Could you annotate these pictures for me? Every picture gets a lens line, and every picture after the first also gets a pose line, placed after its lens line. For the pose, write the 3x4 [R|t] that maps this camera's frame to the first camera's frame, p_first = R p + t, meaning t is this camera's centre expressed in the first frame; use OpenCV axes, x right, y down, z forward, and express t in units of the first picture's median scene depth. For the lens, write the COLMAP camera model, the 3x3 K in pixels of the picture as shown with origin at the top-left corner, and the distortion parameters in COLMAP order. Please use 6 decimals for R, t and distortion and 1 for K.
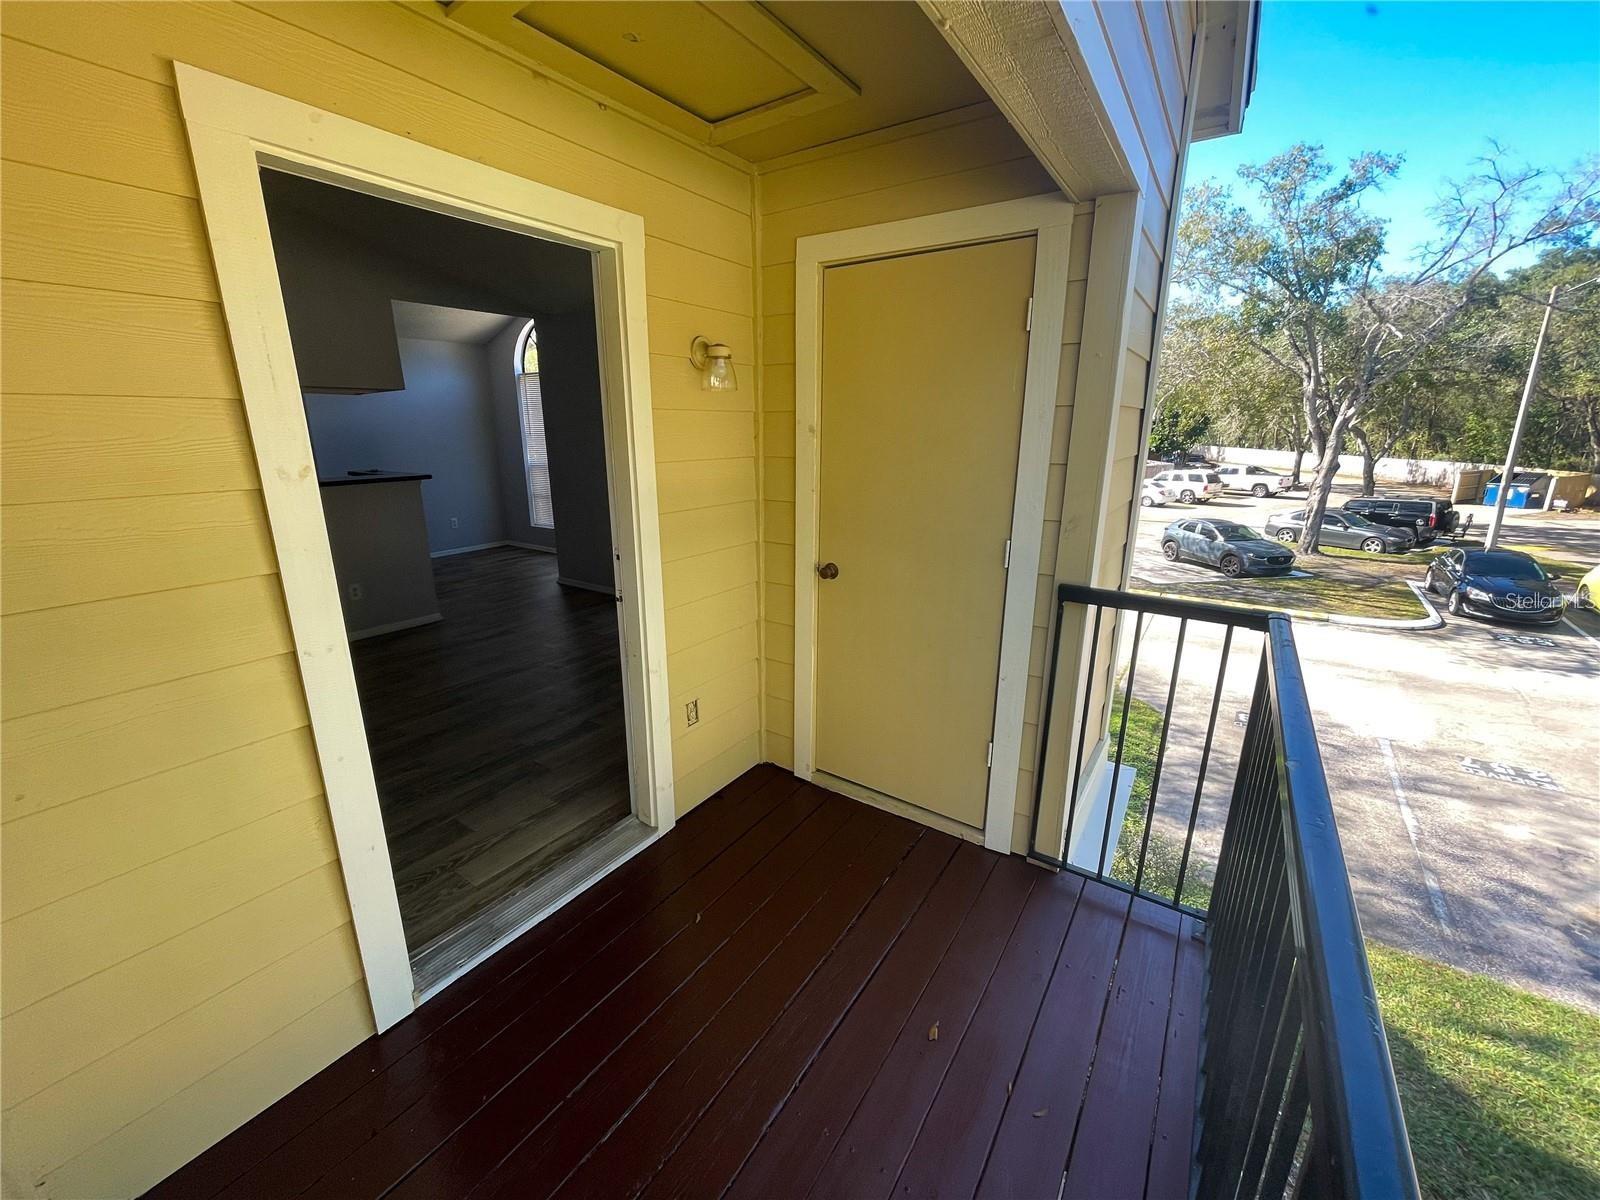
lens RADIAL K [[643.2, 0, 799.4], [0, 643.2, 596.1], [0, 0, 1]] dist [-0.001751, 0.000057]
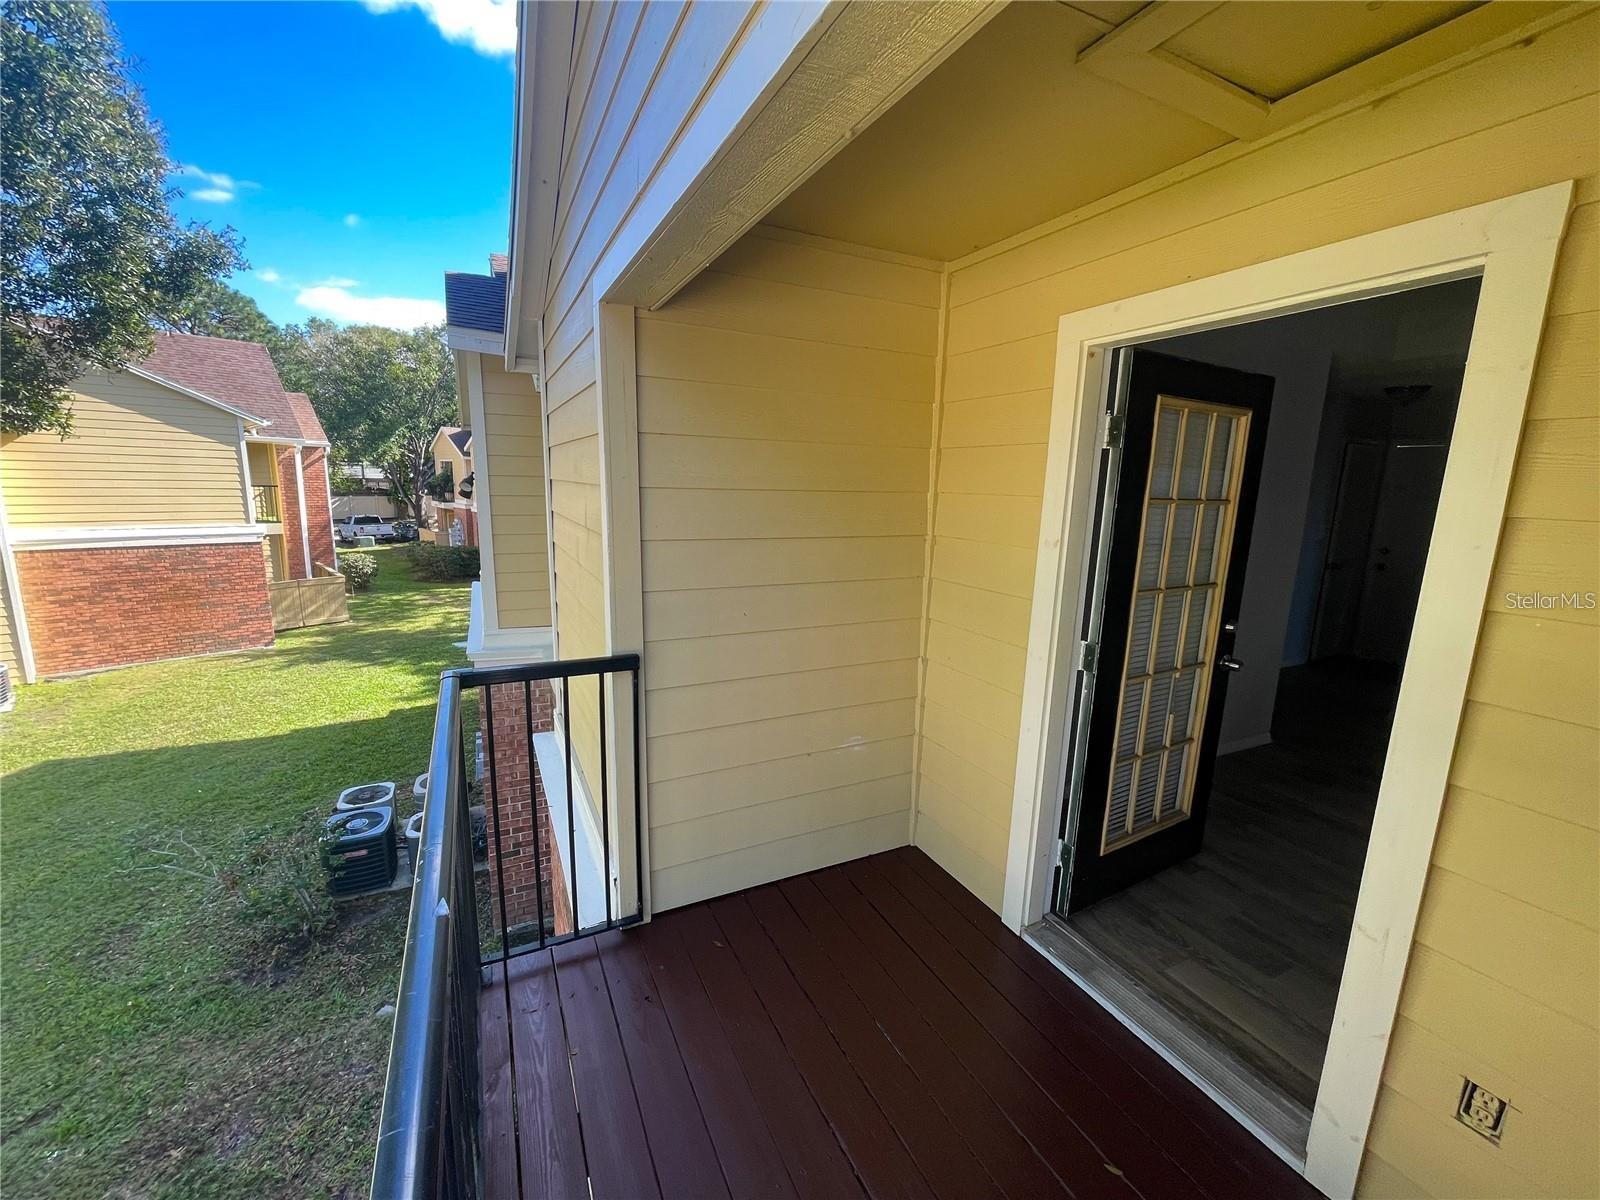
lens RADIAL K [[643.2, 0, 798.6], [0, 643.2, 604.3], [0, 0, 1]] dist [-0.001751, 0.000057]
pose [[-0.494633, 0.150389, -0.855991, 0.580027], [-0.249752, 0.918775, 0.305738, -0.250095], [0.832443, 0.365014, -0.416897, 0.781097]]
